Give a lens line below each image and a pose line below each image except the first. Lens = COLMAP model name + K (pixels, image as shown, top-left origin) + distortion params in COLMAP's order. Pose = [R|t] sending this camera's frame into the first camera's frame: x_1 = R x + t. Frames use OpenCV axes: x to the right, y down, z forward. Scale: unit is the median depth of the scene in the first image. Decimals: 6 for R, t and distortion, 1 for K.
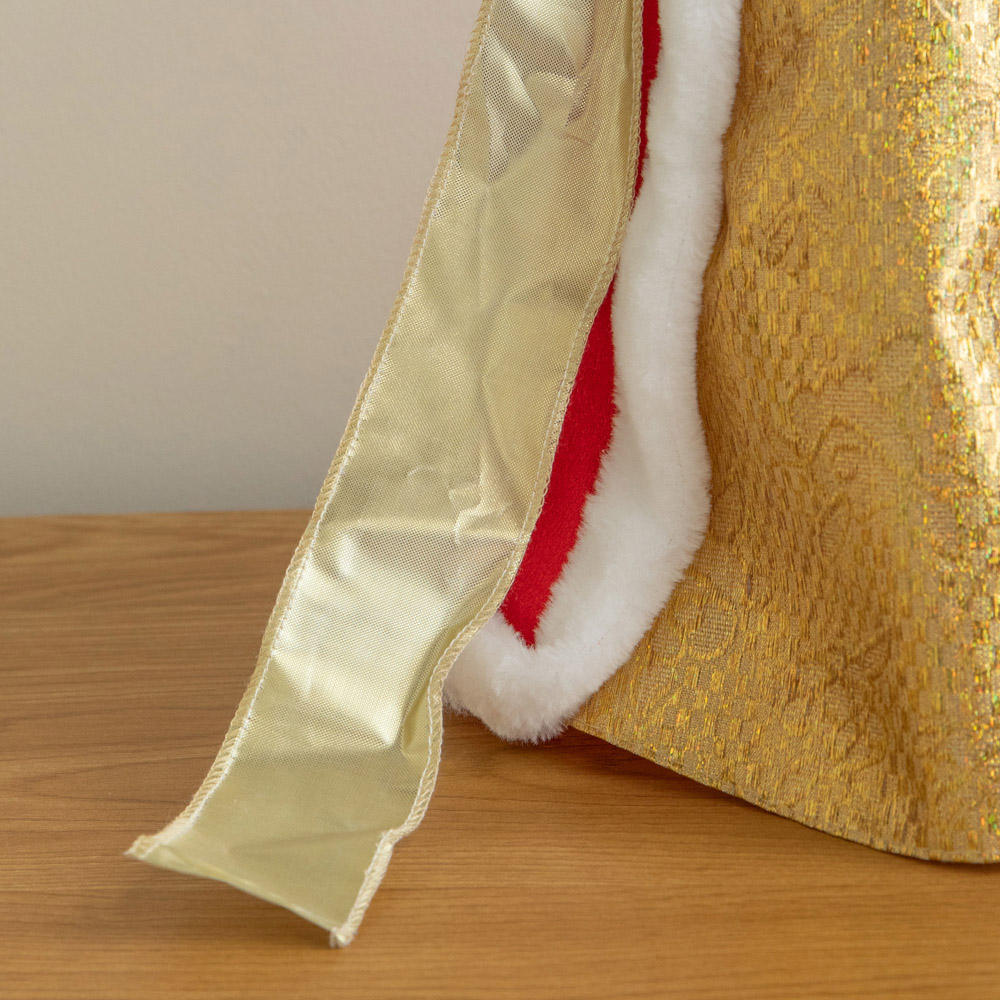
lens RADIAL K [[3741.4, 0, 487.5], [0, 3741.4, 315.3], [0, 0, 1]] dist [0.236970, 0.000000]
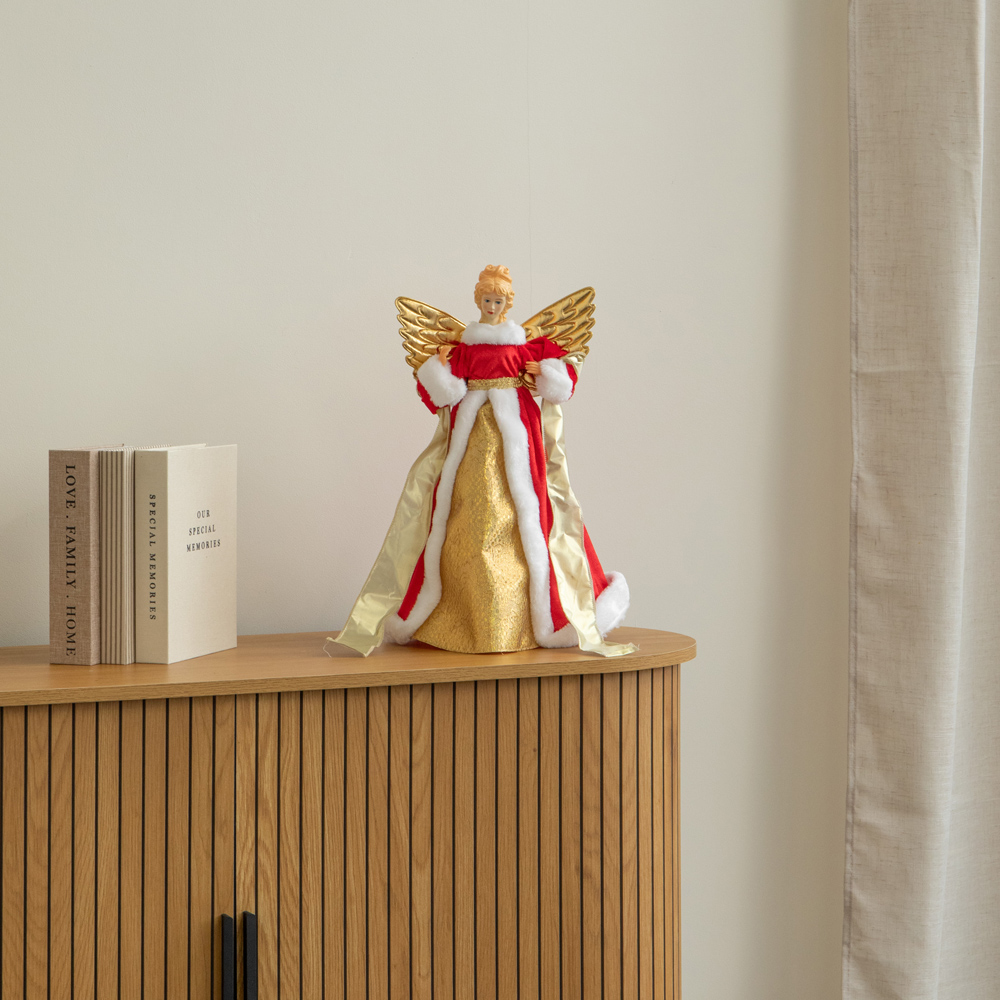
lens RADIAL K [[2913.9, 0, 498.5], [0, 2913.9, 502.6], [0, 0, 1]] dist [0.105917, 0.000000]
pose [[0.997758, 0.062897, 0.022856, 0.040008], [-0.058900, 0.987494, -0.146239, 0.505749], [-0.031768, 0.144565, 0.988985, -2.951545]]
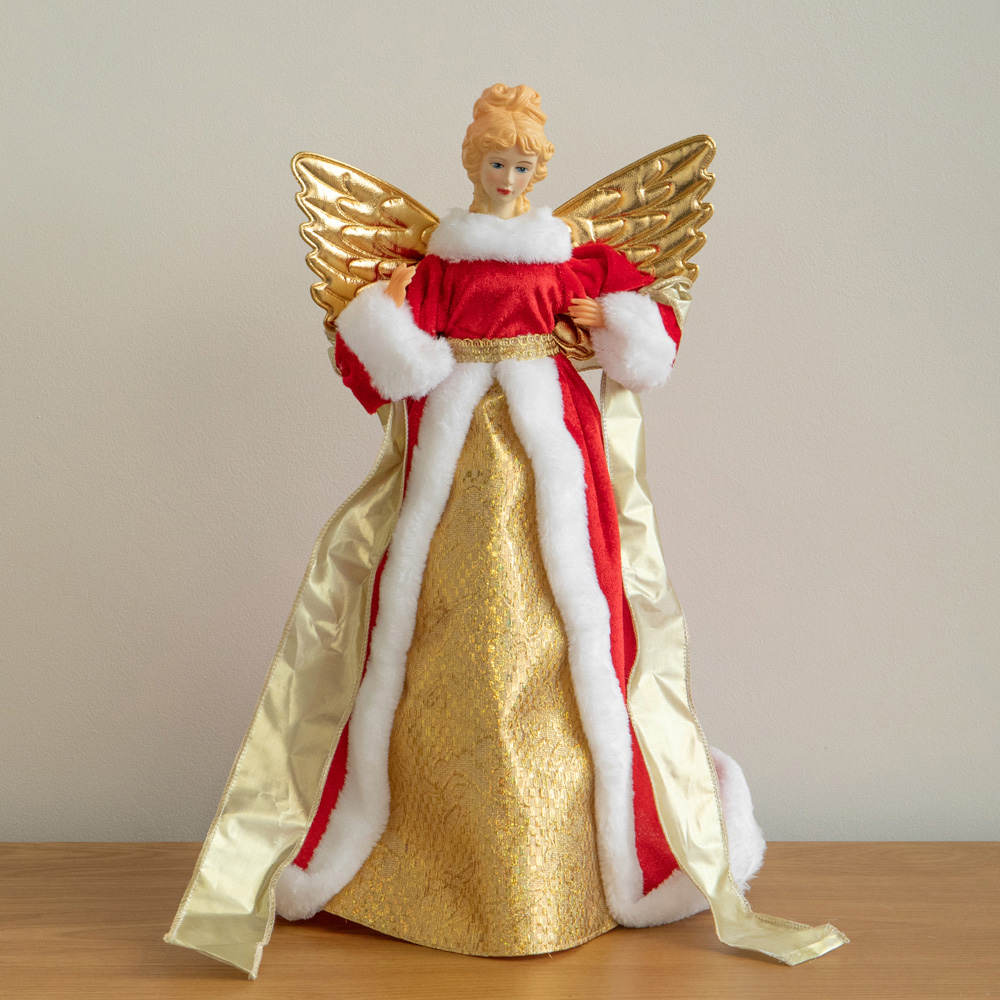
lens RADIAL K [[3570.2, 0, 496.2], [0, 3570.2, 497.0], [0, 0, 1]] dist [0.192416, 0.000000]
pose [[0.976976, 0.057638, 0.205415, -0.341993], [-0.035078, 0.993109, -0.111824, 0.102173], [-0.210444, 0.102044, 0.972265, -1.175097]]
